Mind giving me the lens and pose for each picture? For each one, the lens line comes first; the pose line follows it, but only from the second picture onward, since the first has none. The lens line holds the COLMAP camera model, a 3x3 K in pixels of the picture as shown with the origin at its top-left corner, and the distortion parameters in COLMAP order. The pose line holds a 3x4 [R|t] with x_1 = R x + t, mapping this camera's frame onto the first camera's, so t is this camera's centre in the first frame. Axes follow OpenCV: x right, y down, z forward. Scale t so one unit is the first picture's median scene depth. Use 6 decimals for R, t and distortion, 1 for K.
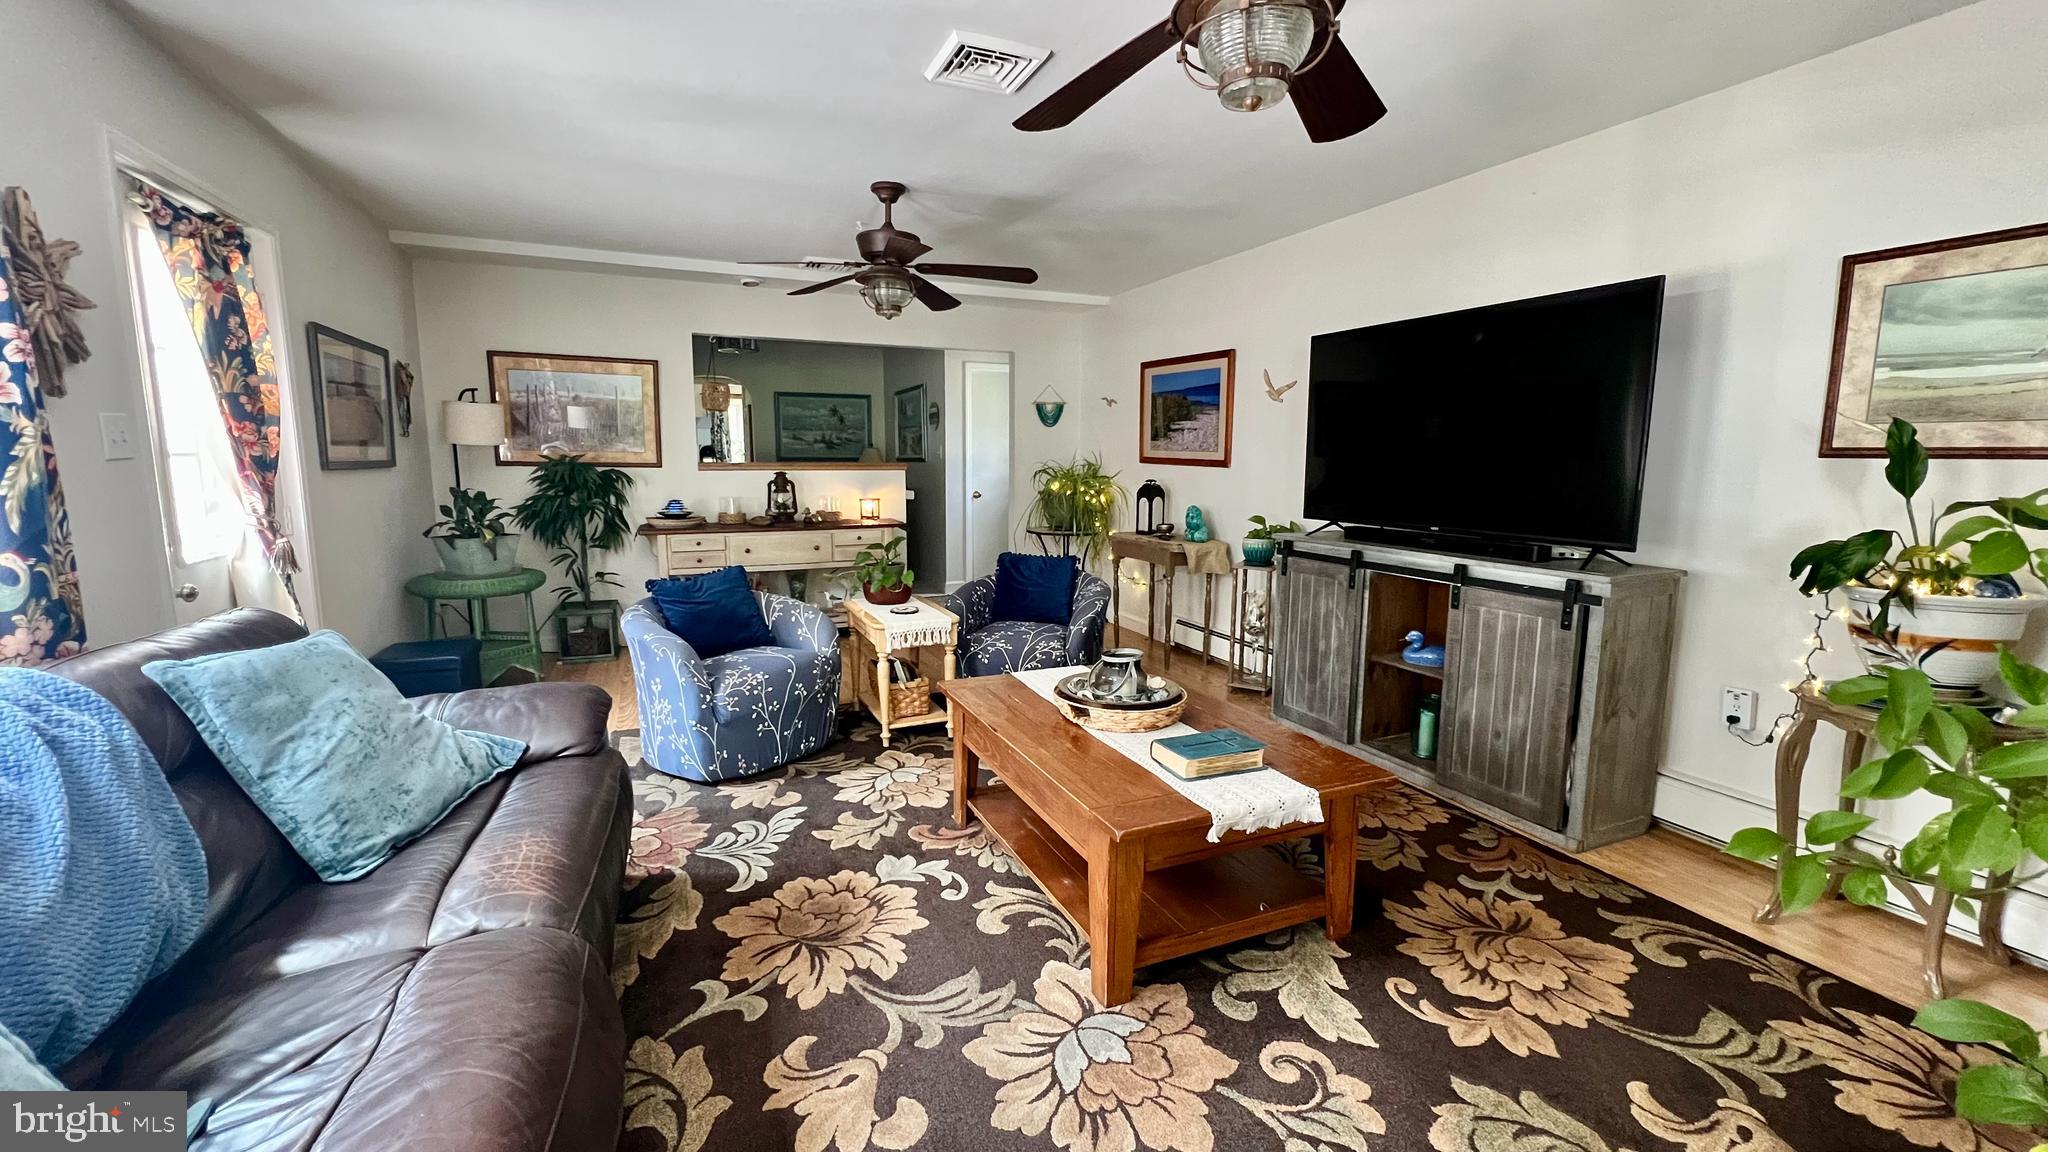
lens RADIAL K [[819.5, 0, 1012.6], [0, 819.5, 571.7], [0, 0, 1]] dist [-0.000563, -0.000521]
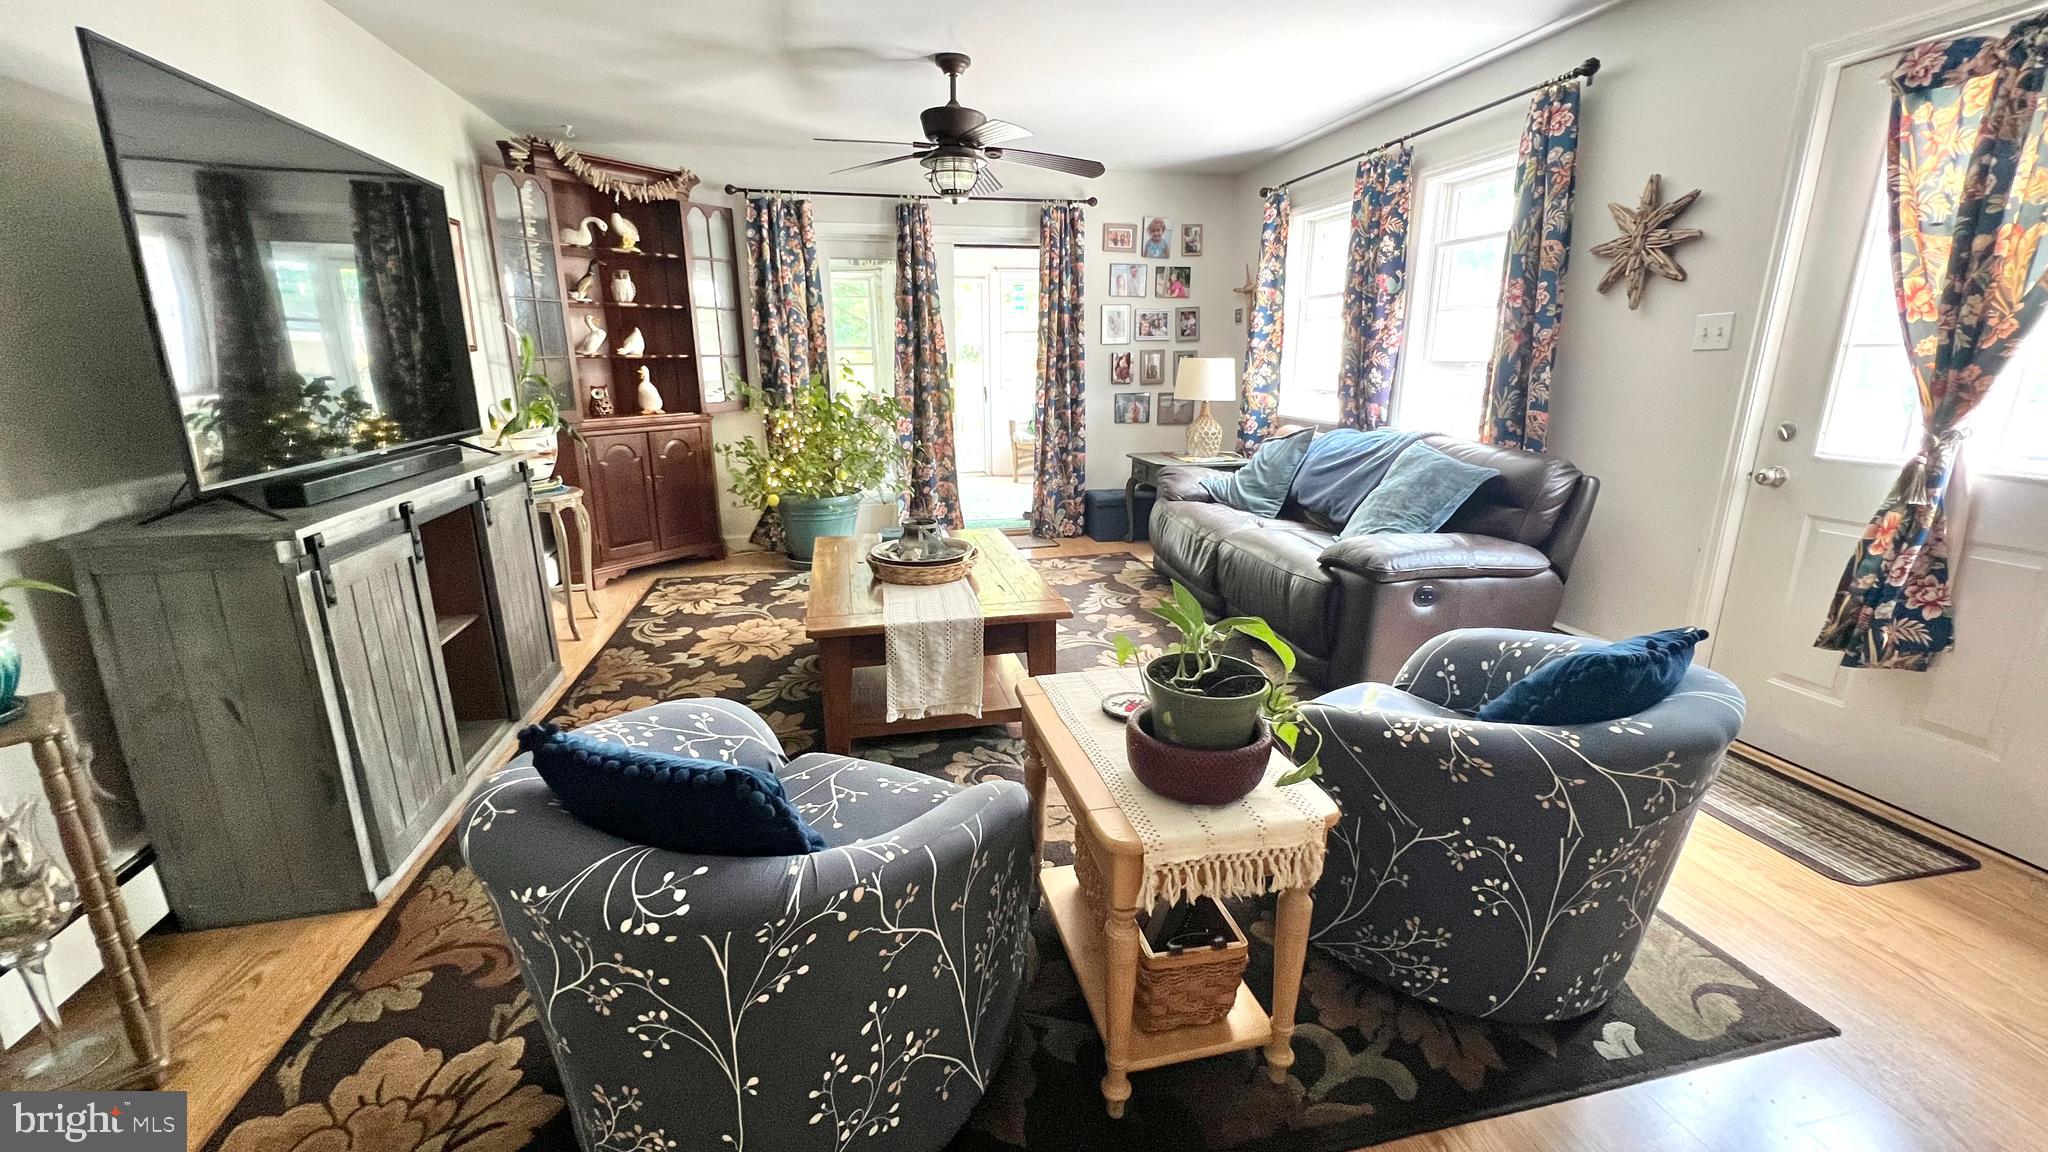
lens RADIAL K [[819.5, 0, 1014.3], [0, 819.5, 567.0], [0, 0, 1]] dist [-0.000563, -0.000521]
pose [[-0.982392, -0.043262, 0.181753, -0.226885], [0.030432, 0.922775, 0.384136, -0.300025], [-0.184335, 0.382903, -0.905210, 2.166767]]
